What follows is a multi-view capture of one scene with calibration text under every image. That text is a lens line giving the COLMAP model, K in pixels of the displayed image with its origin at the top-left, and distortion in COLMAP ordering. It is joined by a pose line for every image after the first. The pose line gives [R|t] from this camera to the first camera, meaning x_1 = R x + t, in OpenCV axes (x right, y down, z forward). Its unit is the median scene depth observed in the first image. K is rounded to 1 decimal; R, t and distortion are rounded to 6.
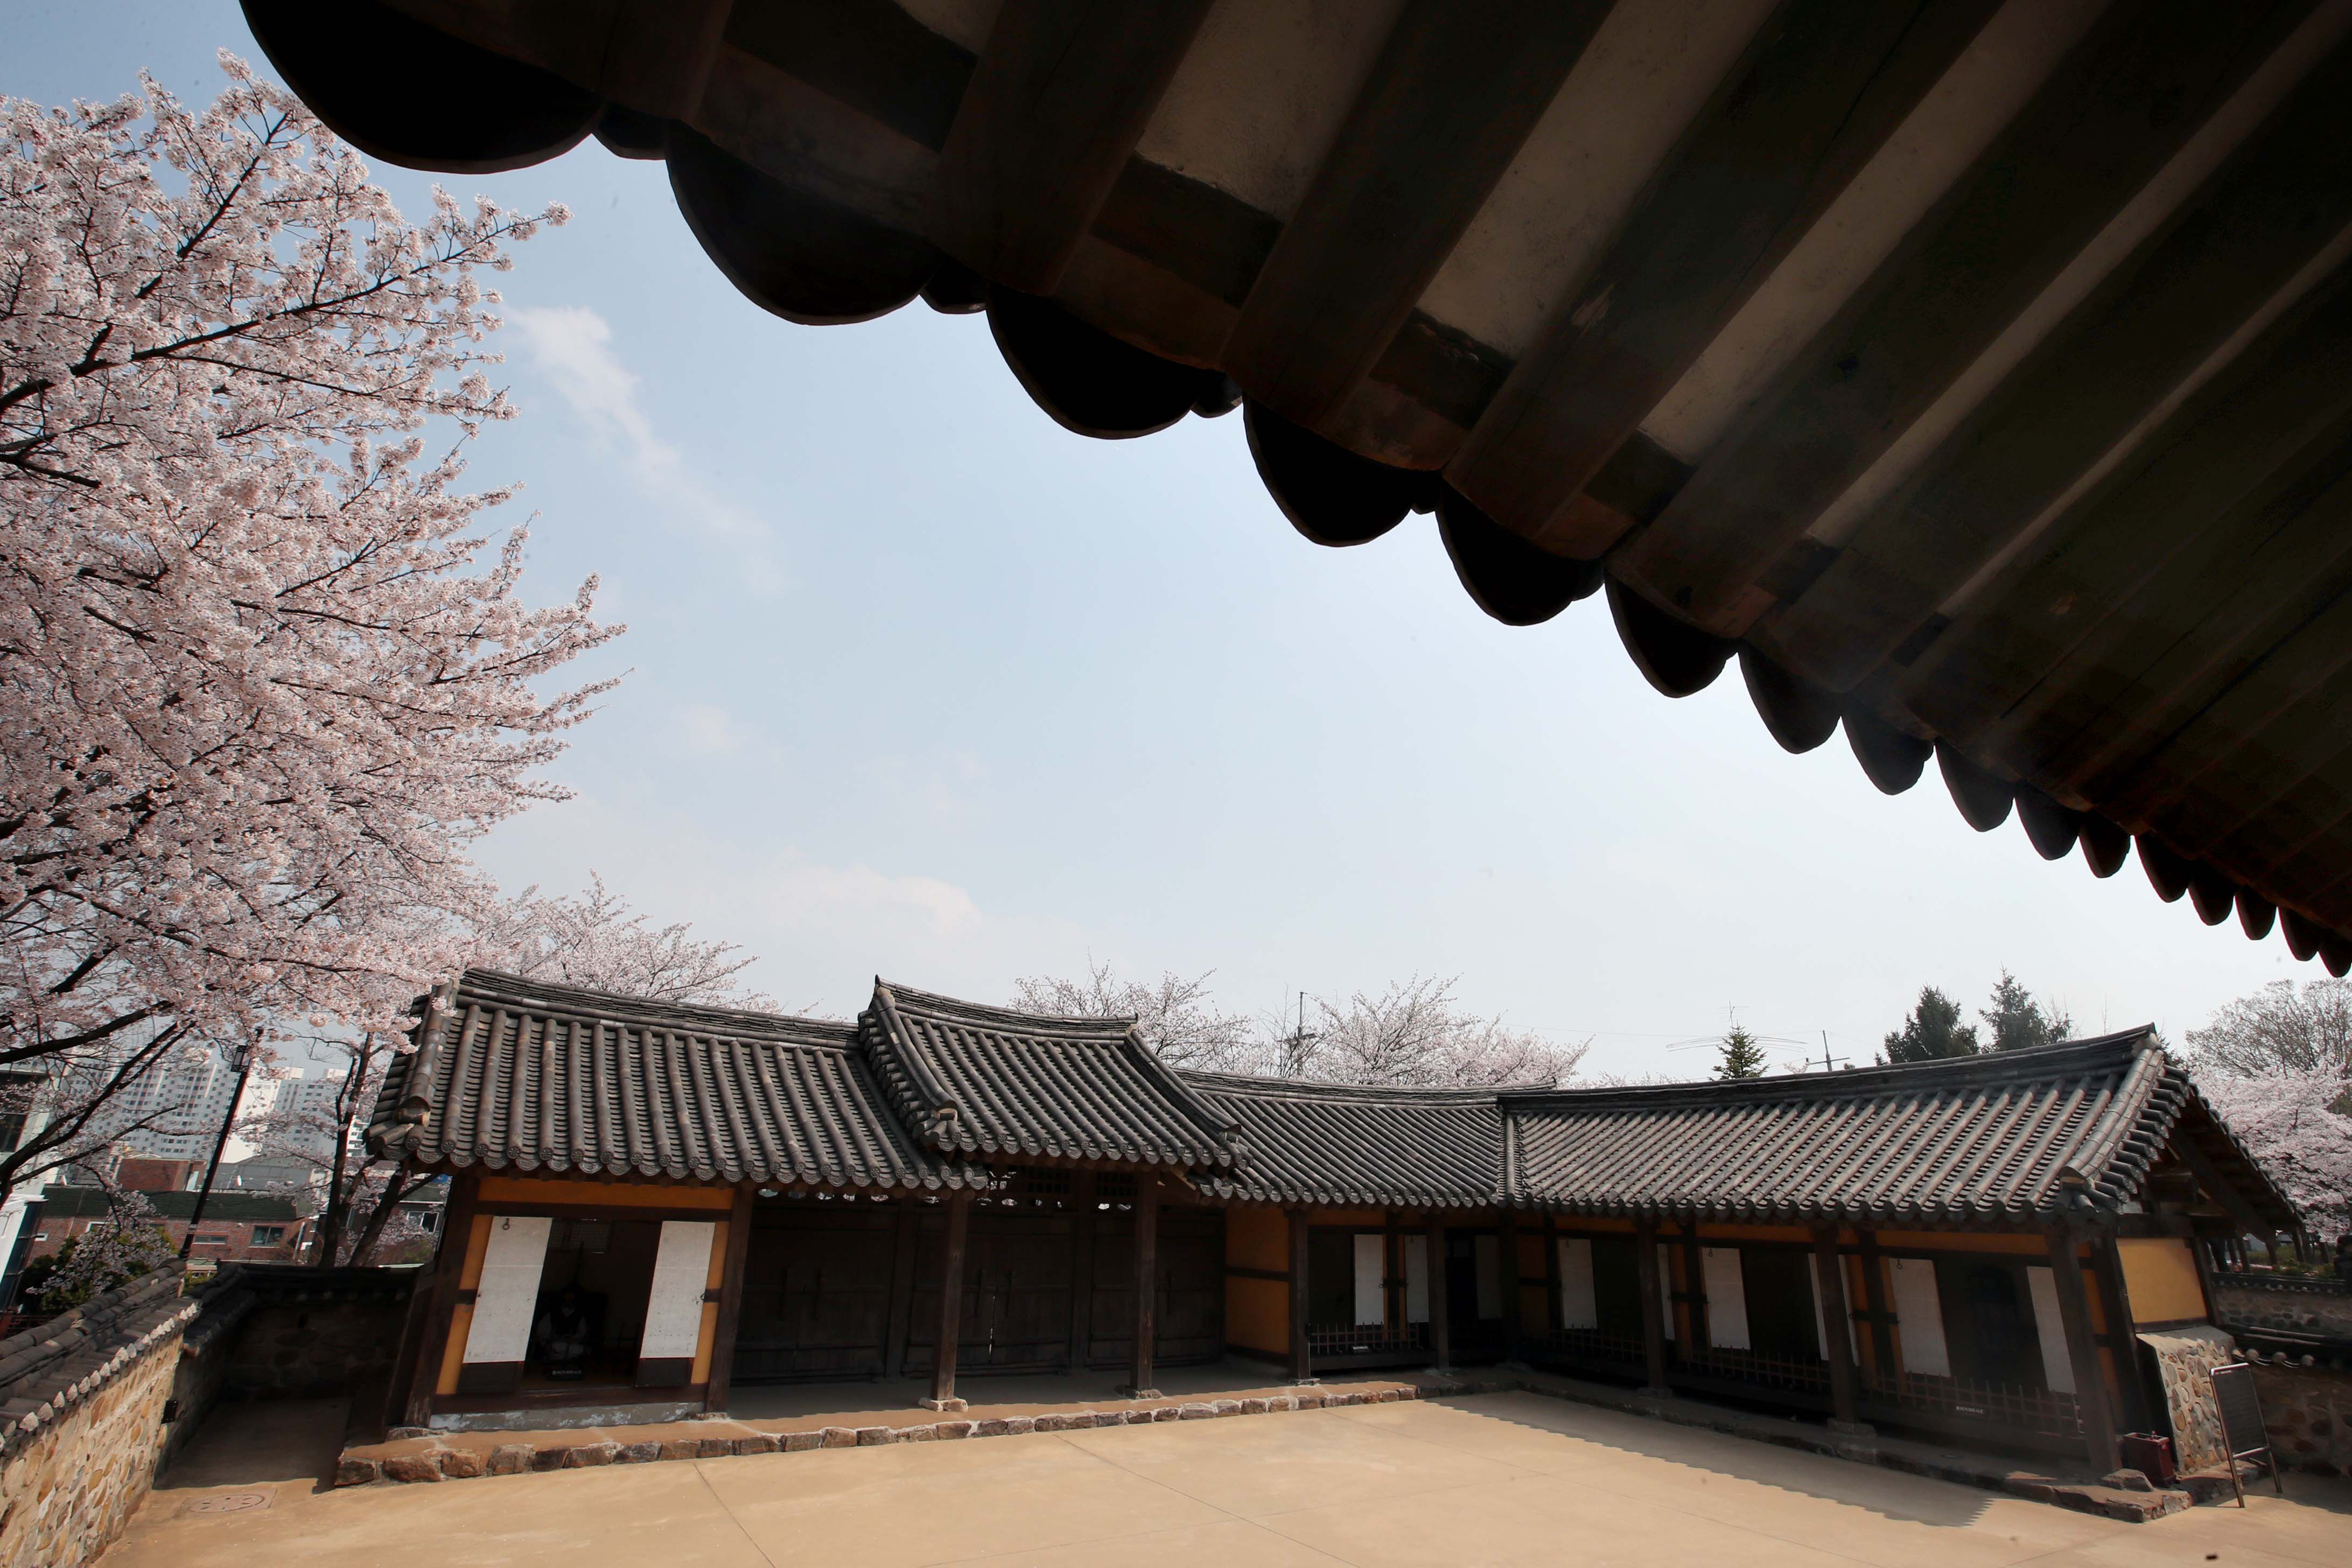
lens RADIAL K [[1097.9, 0, 1176.0], [0, 1097.9, 784.0], [0, 0, 1]] dist [-0.044562, 0.016066]
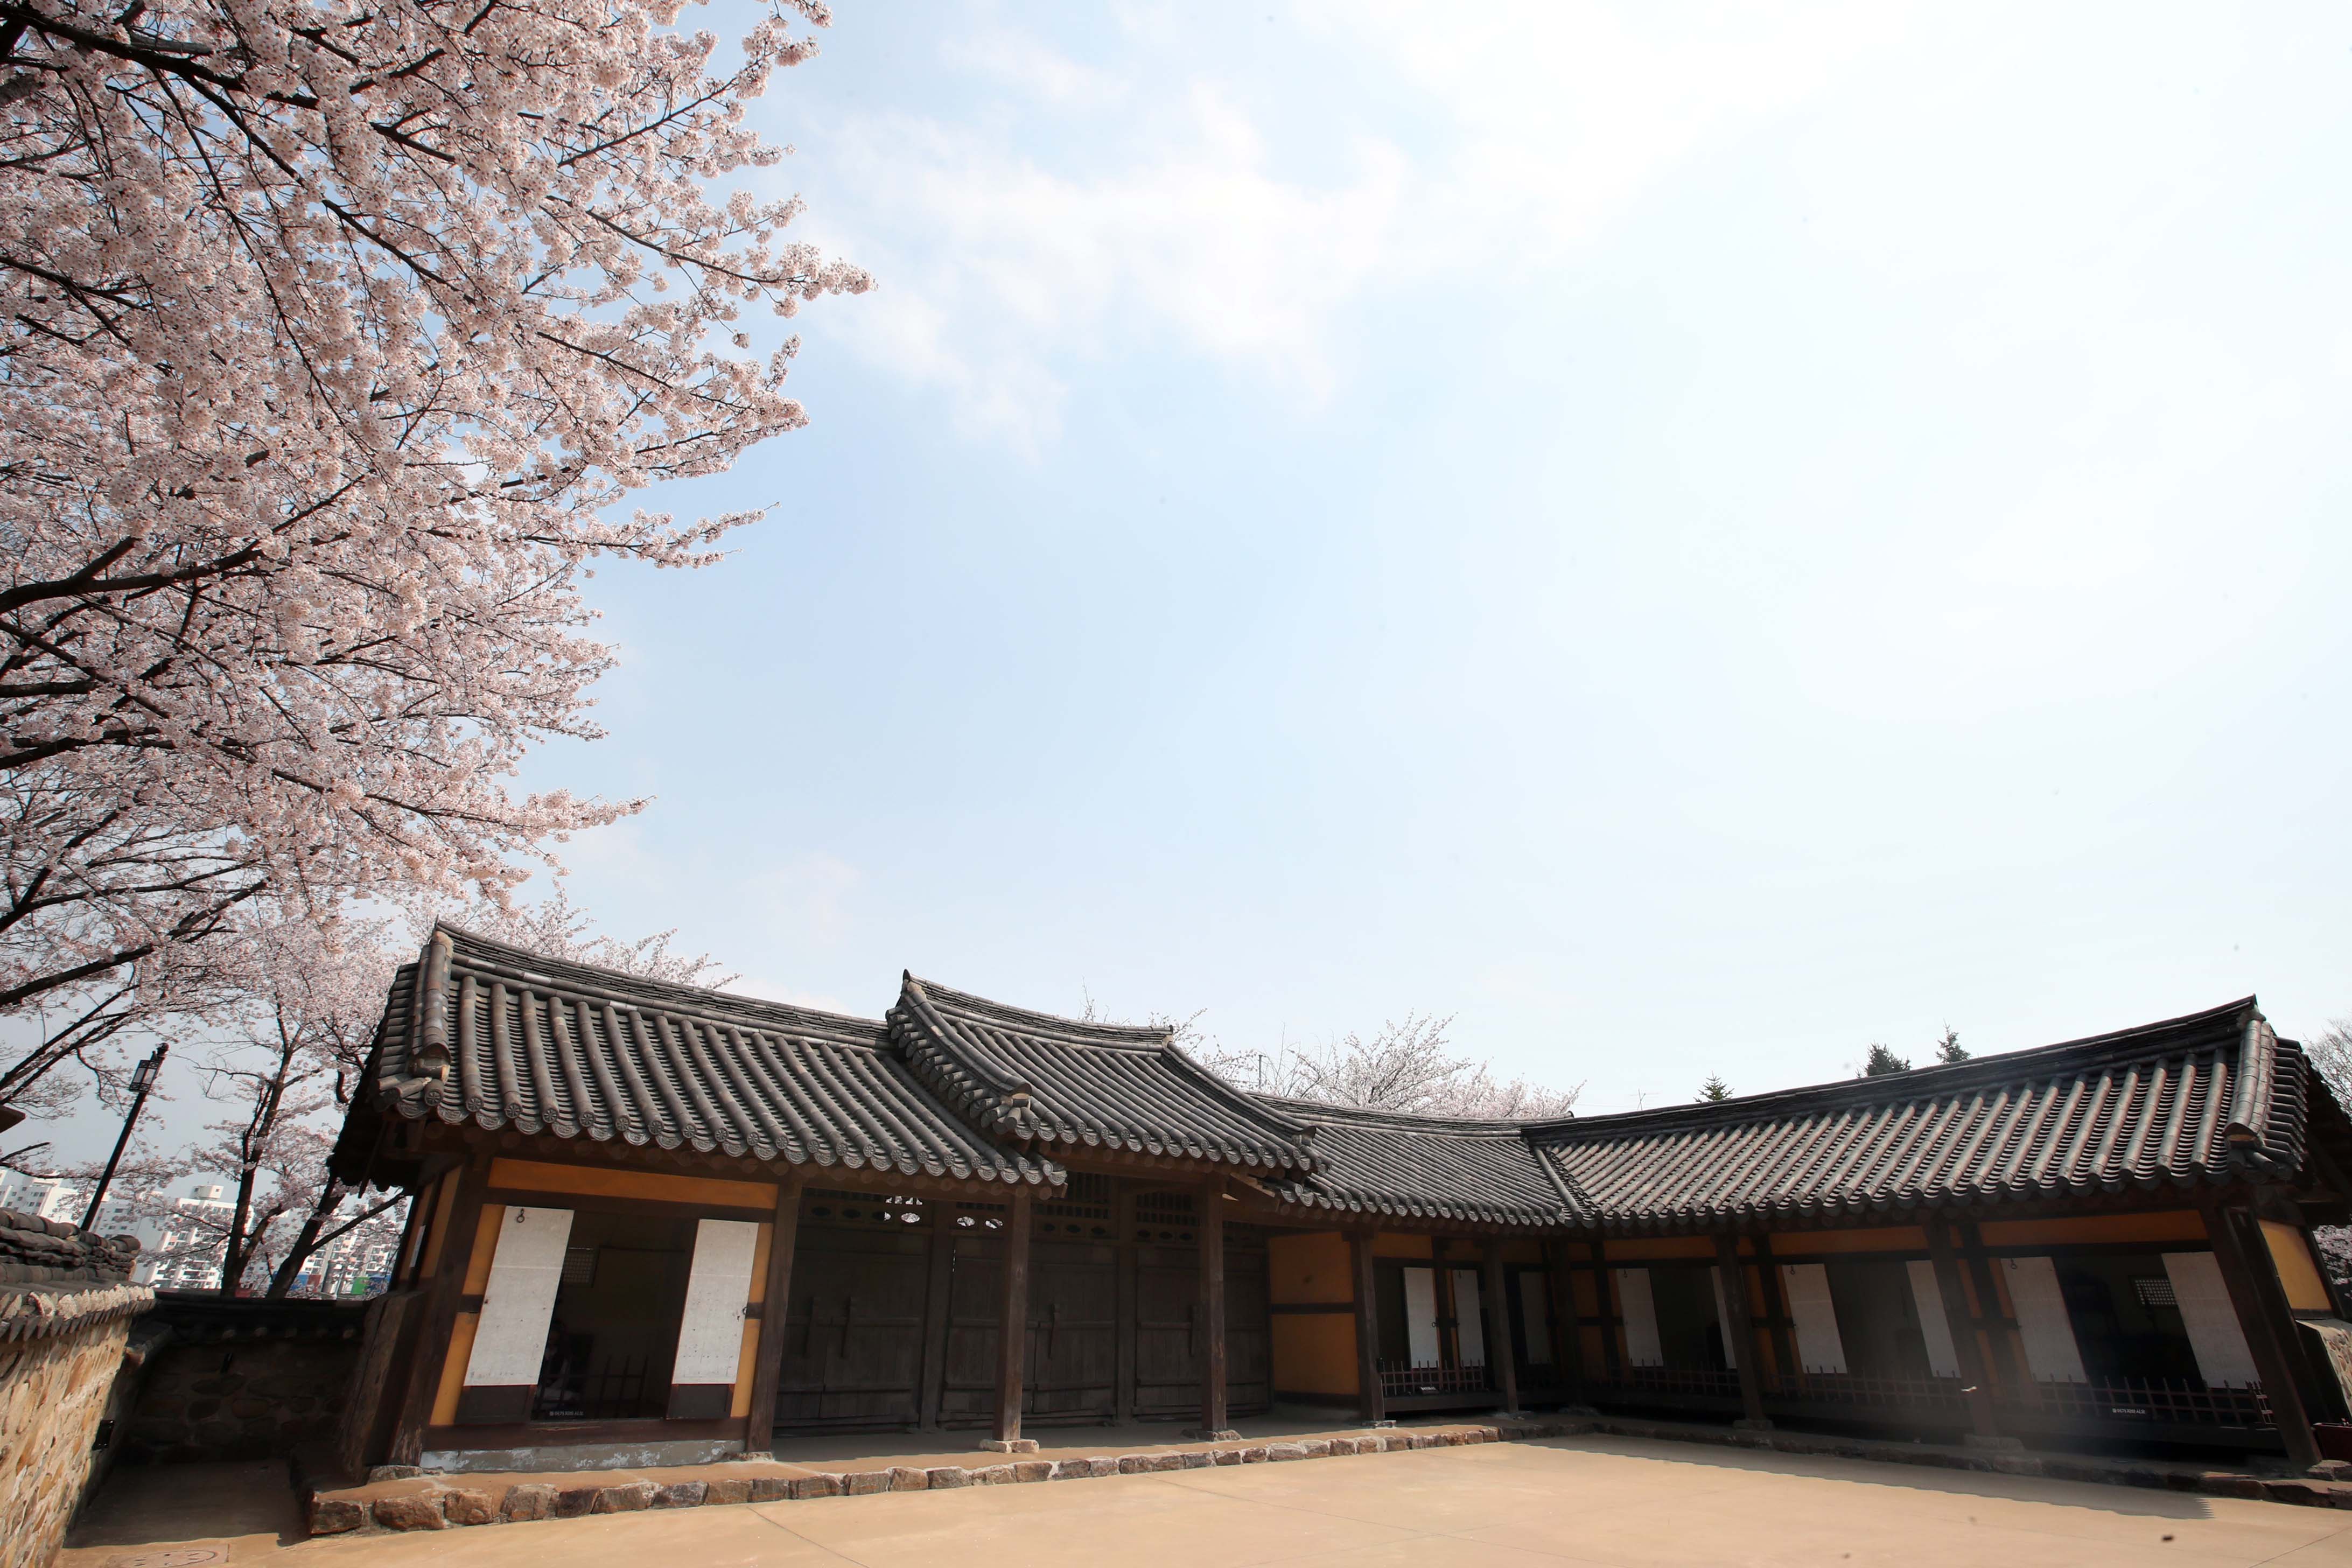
lens RADIAL K [[1097.8, 0, 1176.1], [0, 1097.8, 753.2], [0, 0, 1]] dist [-0.042091, 0.013207]
pose [[0.997234, 0.013782, 0.073030, -0.152984], [-0.006160, 0.994602, -0.103584, 0.114201], [-0.074064, 0.102848, 0.991936, 0.082665]]
